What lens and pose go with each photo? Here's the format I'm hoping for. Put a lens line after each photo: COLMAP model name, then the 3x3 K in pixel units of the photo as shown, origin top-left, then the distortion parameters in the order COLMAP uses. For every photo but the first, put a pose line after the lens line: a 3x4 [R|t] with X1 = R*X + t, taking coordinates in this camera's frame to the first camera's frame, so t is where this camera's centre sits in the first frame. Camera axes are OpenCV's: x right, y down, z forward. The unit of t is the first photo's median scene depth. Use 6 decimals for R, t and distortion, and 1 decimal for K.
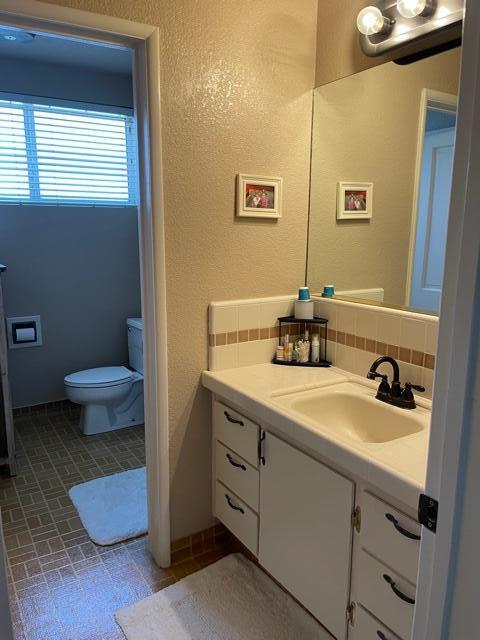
lens RADIAL K [[496.6, 0, 241.6], [0, 496.6, 316.2], [0, 0, 1]] dist [0.013397, -0.003371]
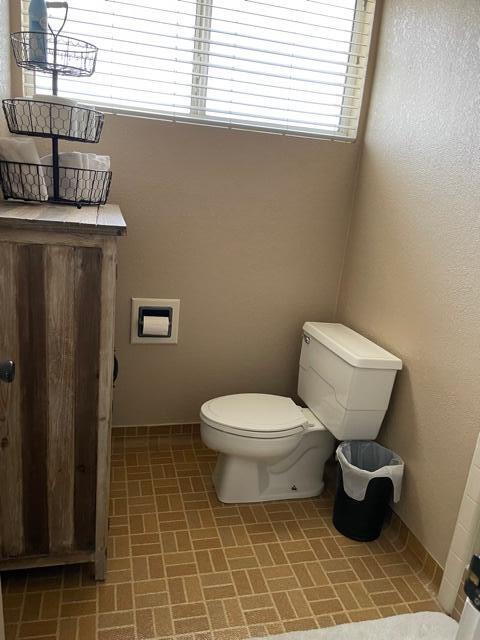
lens RADIAL K [[496.6, 0, 239.8], [0, 496.6, 323.0], [0, 0, 1]] dist [0.013397, -0.003371]
pose [[0.952259, 0.164411, -0.257238, -0.157969], [-0.144135, 0.984898, 0.095919, -0.047522], [0.269124, -0.054263, 0.961576, 0.393440]]
